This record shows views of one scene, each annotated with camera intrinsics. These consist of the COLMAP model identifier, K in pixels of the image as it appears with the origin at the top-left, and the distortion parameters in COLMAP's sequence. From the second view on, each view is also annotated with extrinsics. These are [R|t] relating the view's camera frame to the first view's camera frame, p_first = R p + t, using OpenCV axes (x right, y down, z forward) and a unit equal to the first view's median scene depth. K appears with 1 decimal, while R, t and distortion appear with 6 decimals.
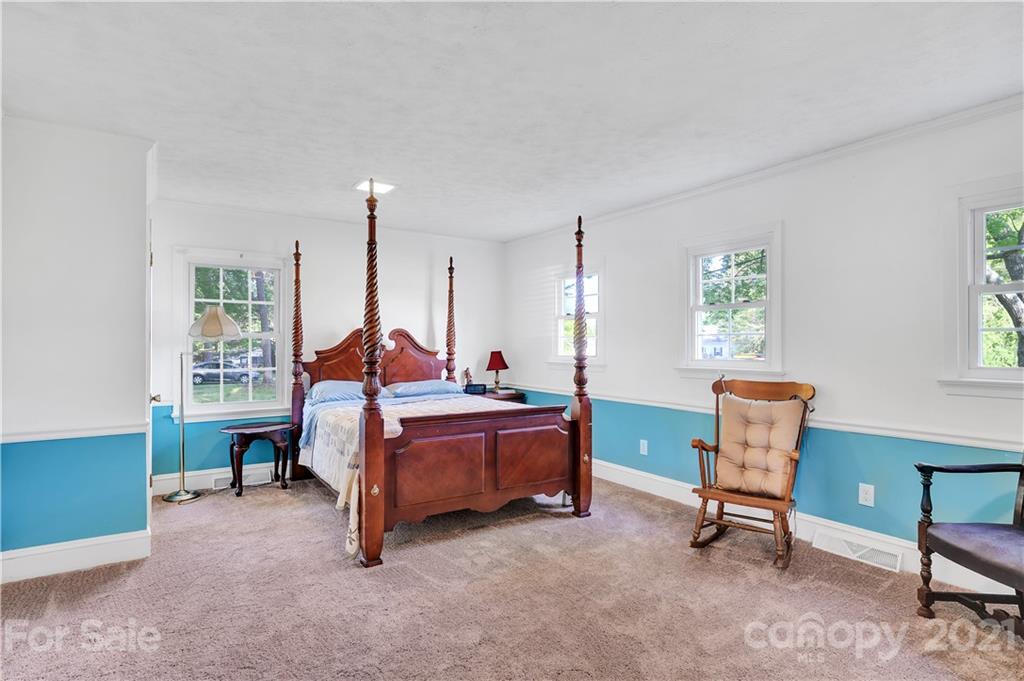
lens RADIAL K [[531.1, 0, 512.0], [0, 531.1, 340.5], [0, 0, 1]] dist [-0.001509, -0.000837]
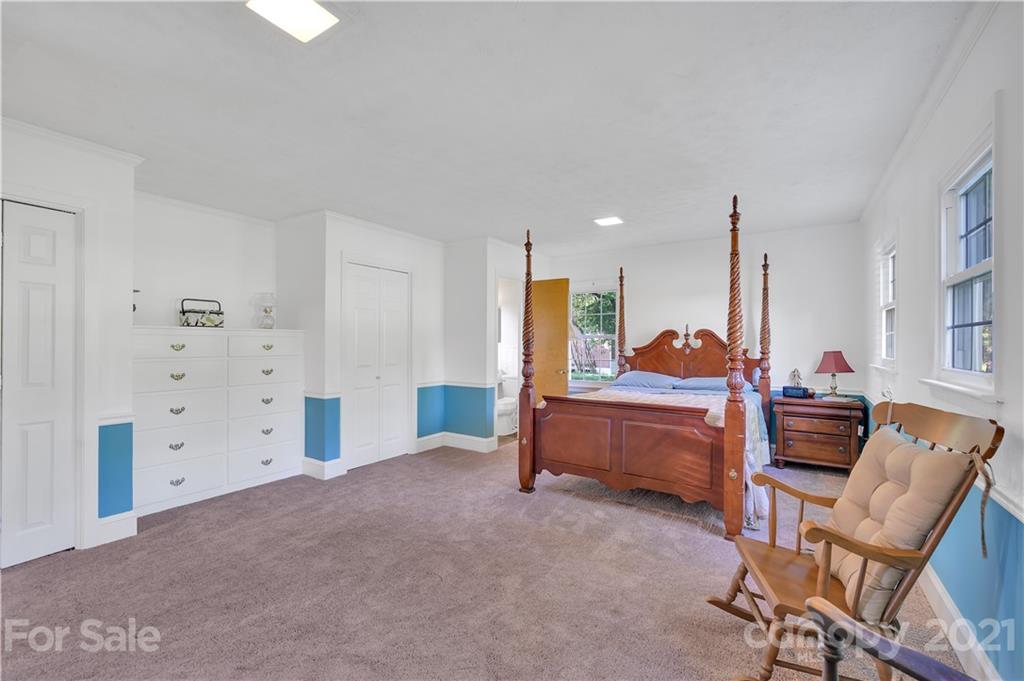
lens RADIAL K [[429.7, 0, 512.0], [0, 429.7, 340.5], [0, 0, 1]] dist [-0.001132, -0.000130]
pose [[0.385794, -0.004632, -0.922573, 0.627919], [0.003609, 0.999987, -0.003511, 0.004837], [0.922578, -0.001975, 0.385806, 0.385052]]
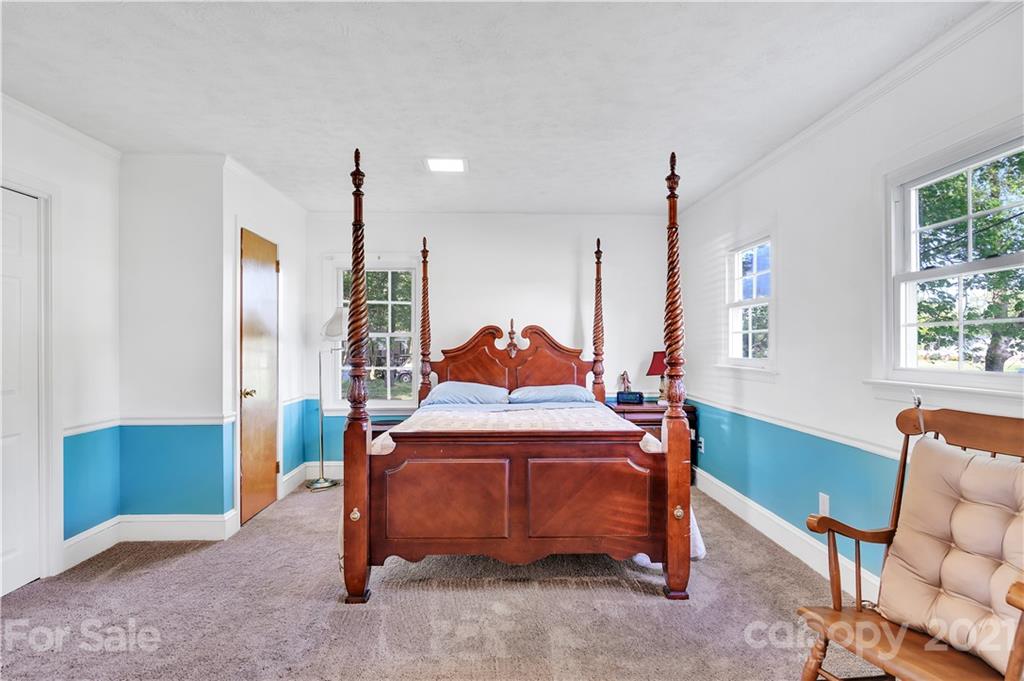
lens RADIAL K [[531.1, 0, 512.0], [0, 531.1, 340.5], [0, 0, 1]] dist [-0.001509, -0.000837]
pose [[0.850089, -0.005057, -0.526614, 0.304933], [0.005852, 0.999983, -0.000156, 0.004150], [0.526606, -0.002949, 0.850104, 0.311029]]
